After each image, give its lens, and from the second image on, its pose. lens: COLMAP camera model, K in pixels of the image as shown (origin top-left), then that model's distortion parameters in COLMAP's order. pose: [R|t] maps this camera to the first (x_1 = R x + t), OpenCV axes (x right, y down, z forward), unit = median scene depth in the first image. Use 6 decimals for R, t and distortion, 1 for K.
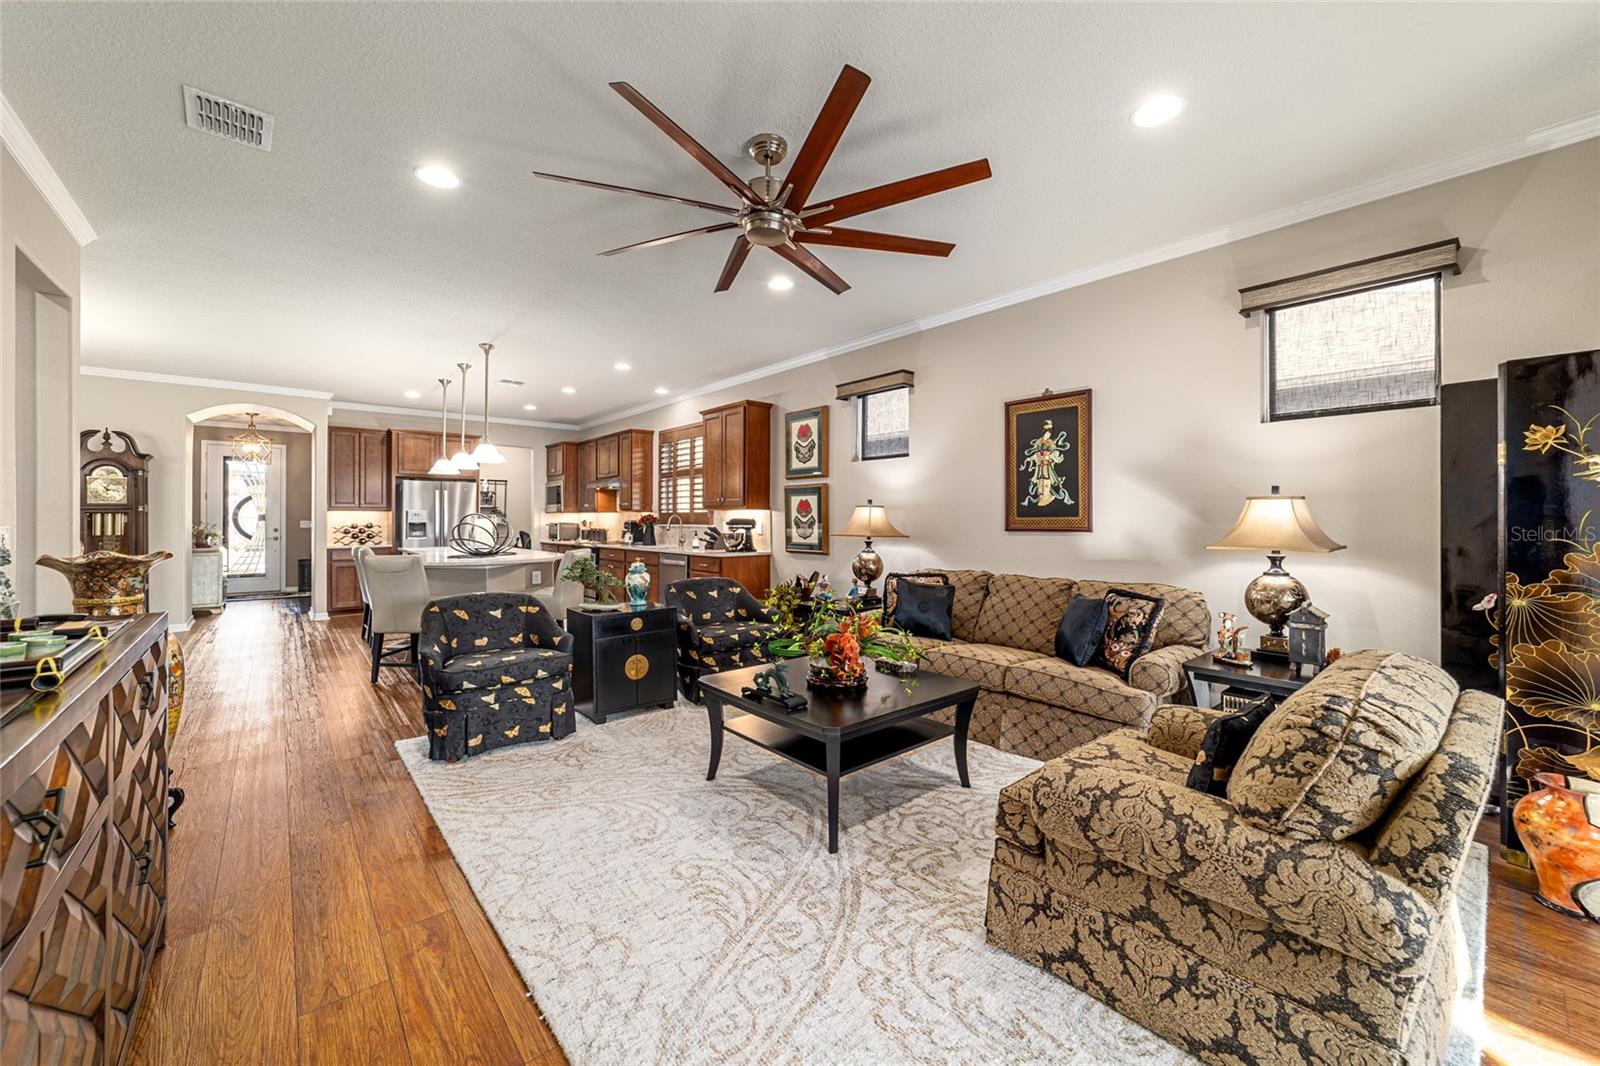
lens RADIAL K [[617.0, 0, 798.0], [0, 617.0, 516.0], [0, 0, 1]] dist [-0.014517, 0.006703]
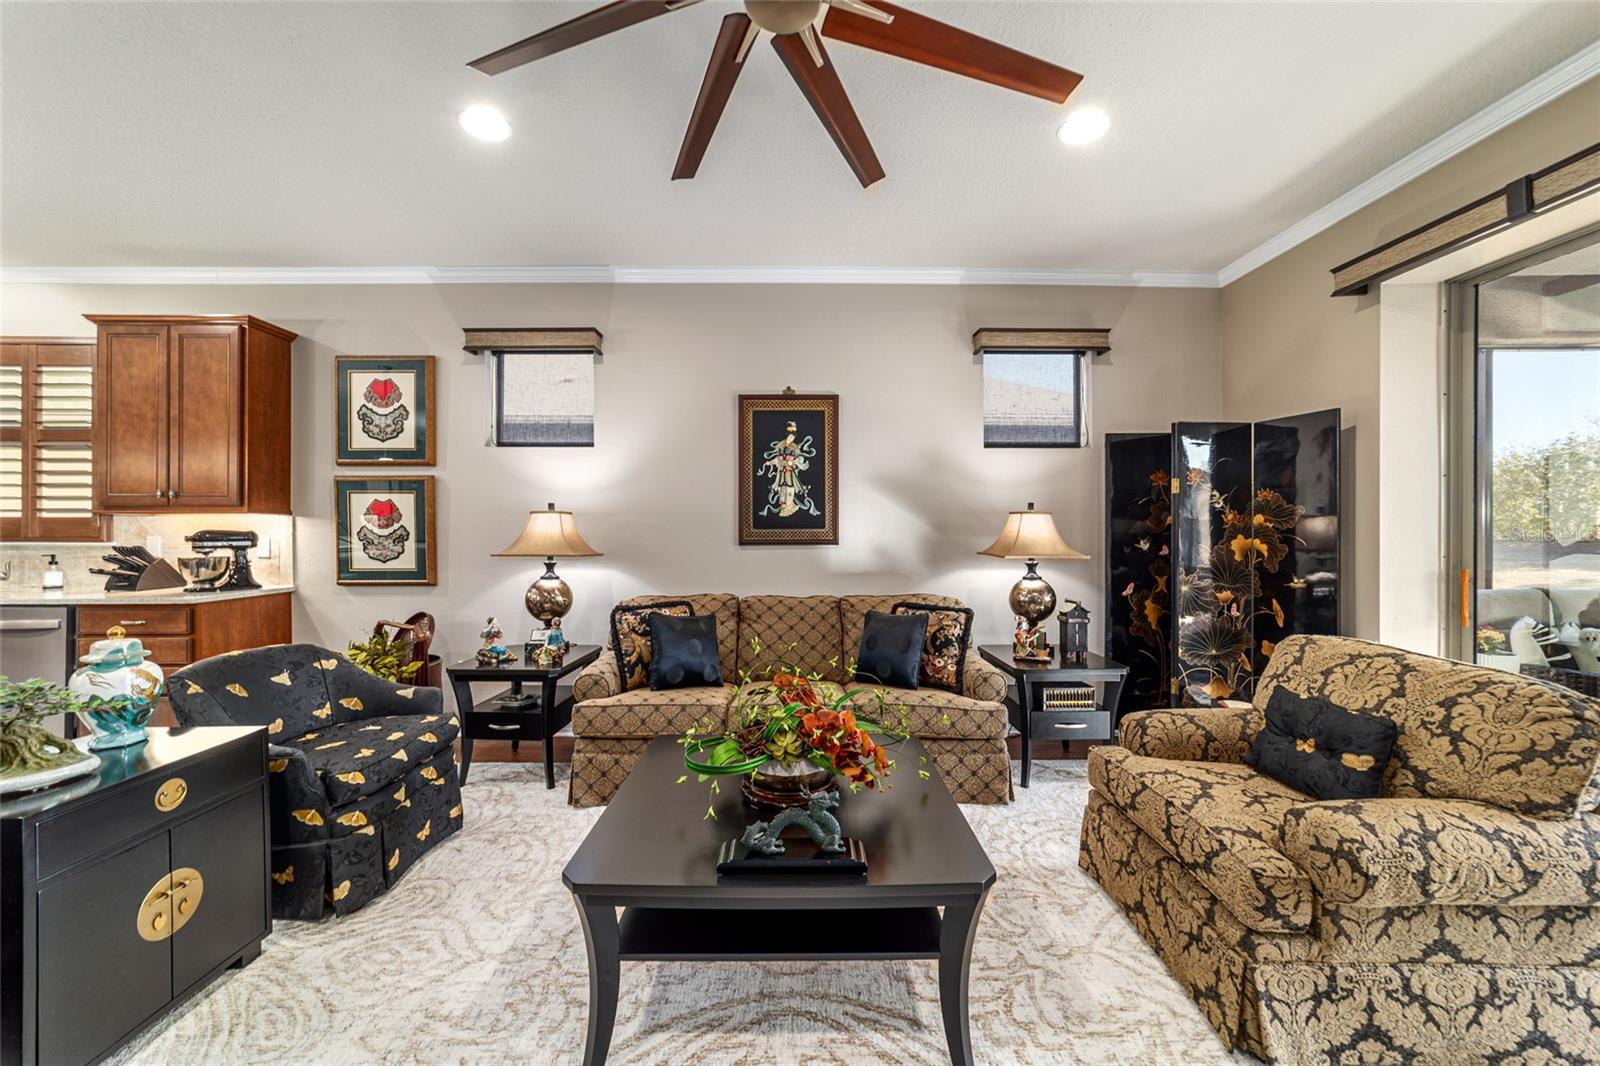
lens RADIAL K [[617.0, 0, 794.4], [0, 617.0, 532.0], [0, 0, 1]] dist [-0.014517, 0.006703]
pose [[0.644271, -0.001472, 0.764796, -0.229213], [-0.004027, 0.999978, 0.005316, 0.001183], [-0.764786, -0.006505, 0.644251, 0.328856]]
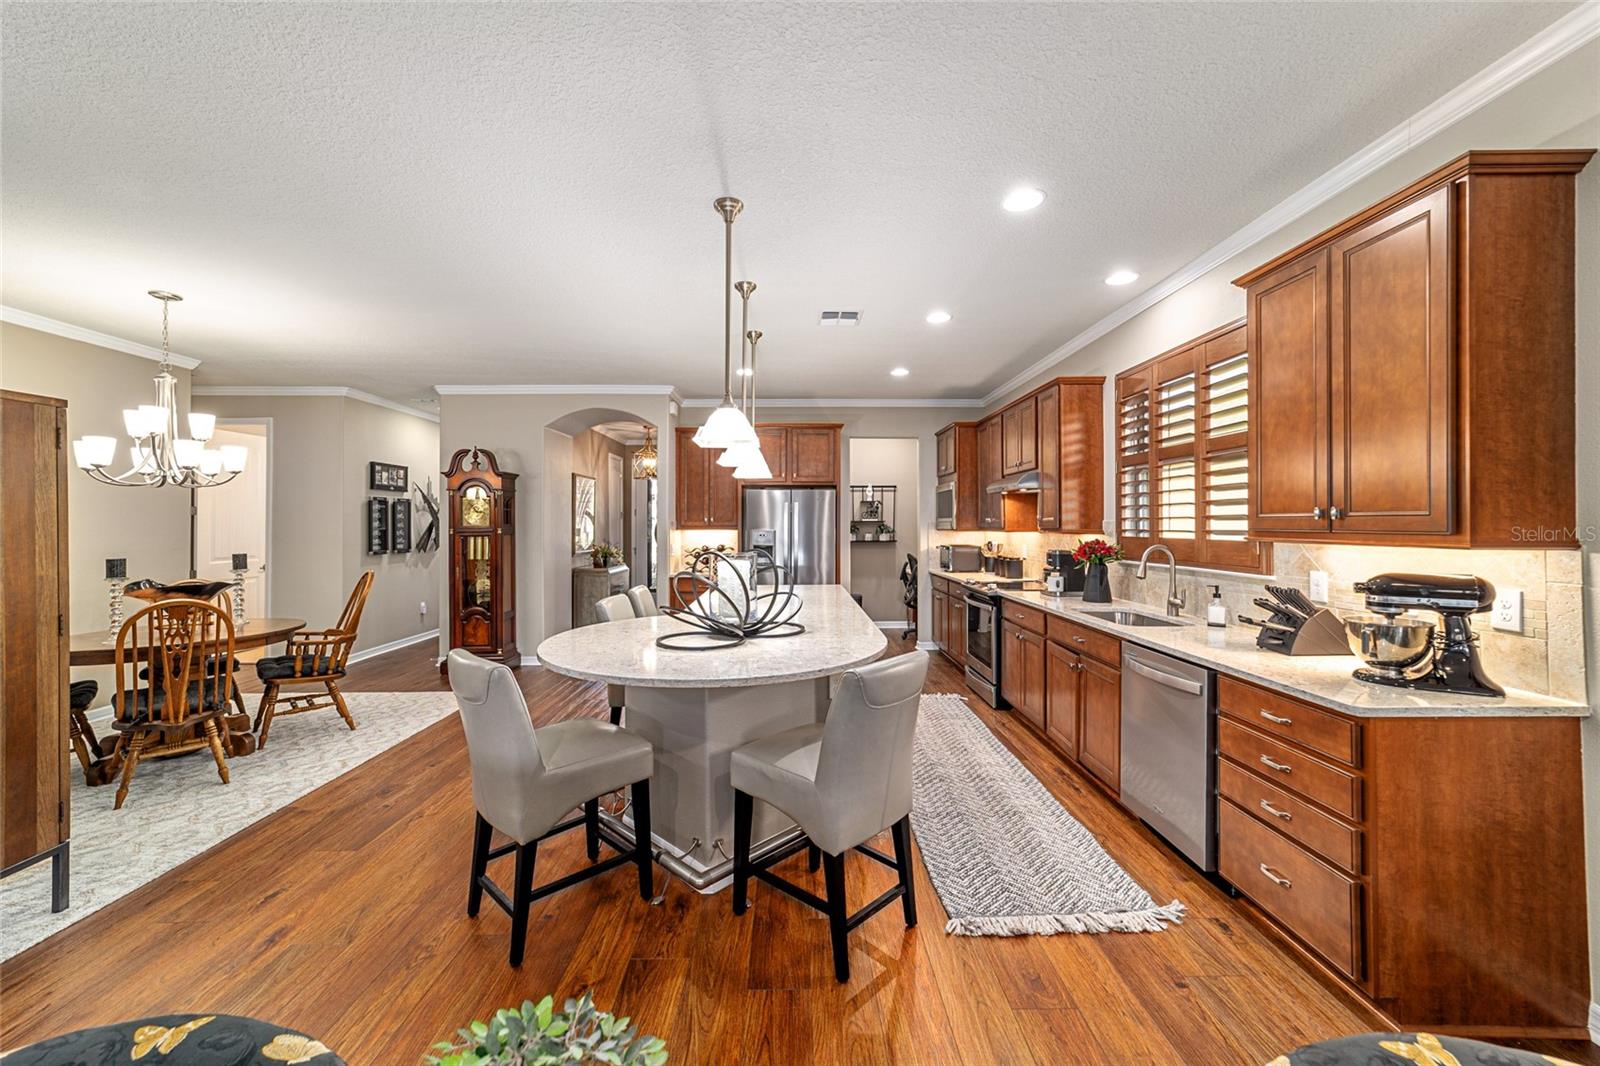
lens RADIAL K [[617.0, 0, 798.6], [0, 617.0, 519.4], [0, 0, 1]] dist [-0.014517, 0.006703]
pose [[0.770533, -0.006725, -0.637364, -0.171795], [0.005704, 0.999977, -0.003655, -0.030164], [0.637374, -0.000819, 0.770554, 0.725581]]
